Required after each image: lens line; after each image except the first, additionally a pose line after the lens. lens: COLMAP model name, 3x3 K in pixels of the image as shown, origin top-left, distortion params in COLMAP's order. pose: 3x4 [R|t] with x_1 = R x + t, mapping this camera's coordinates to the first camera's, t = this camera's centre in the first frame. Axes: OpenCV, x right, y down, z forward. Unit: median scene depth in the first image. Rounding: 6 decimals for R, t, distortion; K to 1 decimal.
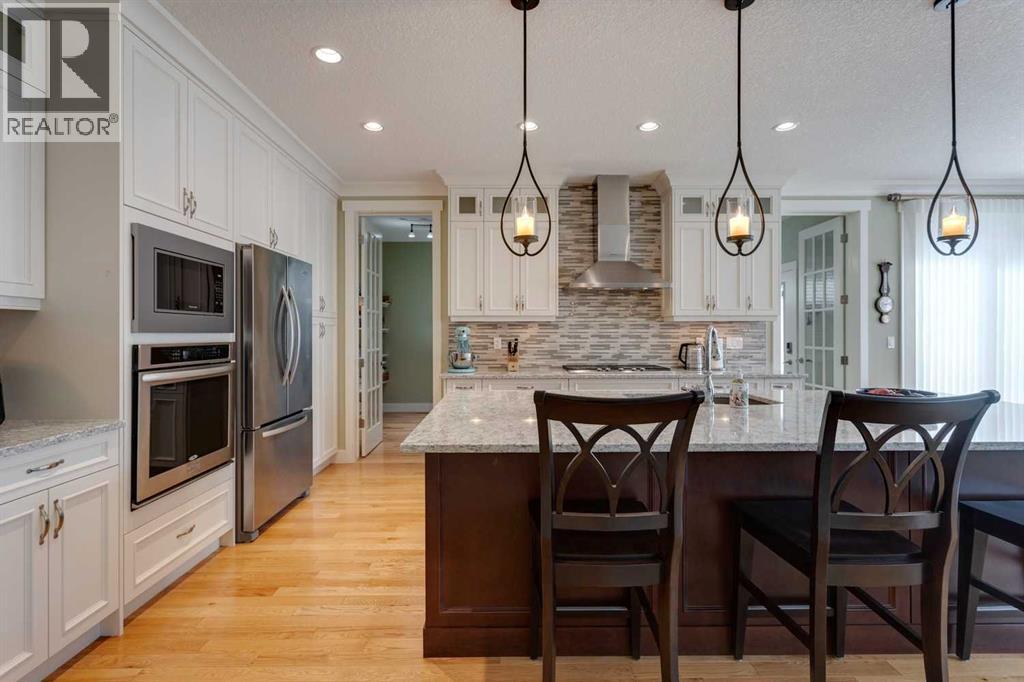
lens RADIAL K [[506.6, 0, 510.3], [0, 506.6, 325.0], [0, 0, 1]] dist [-0.000935, 0.000114]
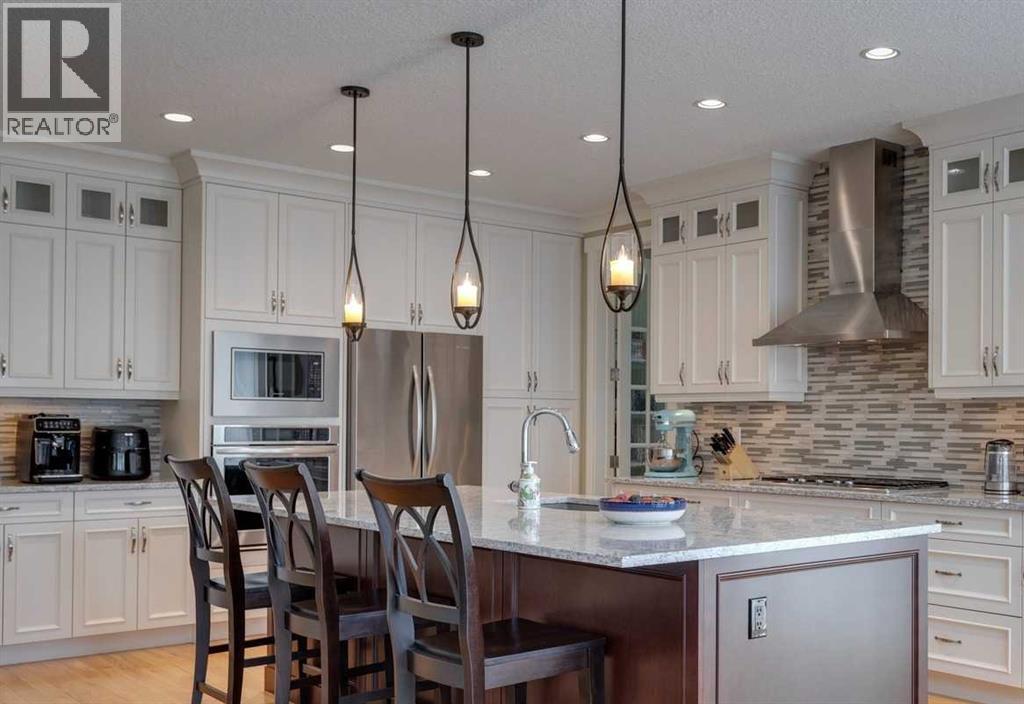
lens RADIAL K [[1116.7, 0, 512.1], [0, 1116.7, 402.4], [0, 0, 1]] dist [0.127816, -0.003712]
pose [[0.621751, -0.010813, -0.783141, 0.951667], [0.004958, 0.999939, -0.009871, 0.006656], [0.783200, 0.002255, 0.621766, -0.091928]]
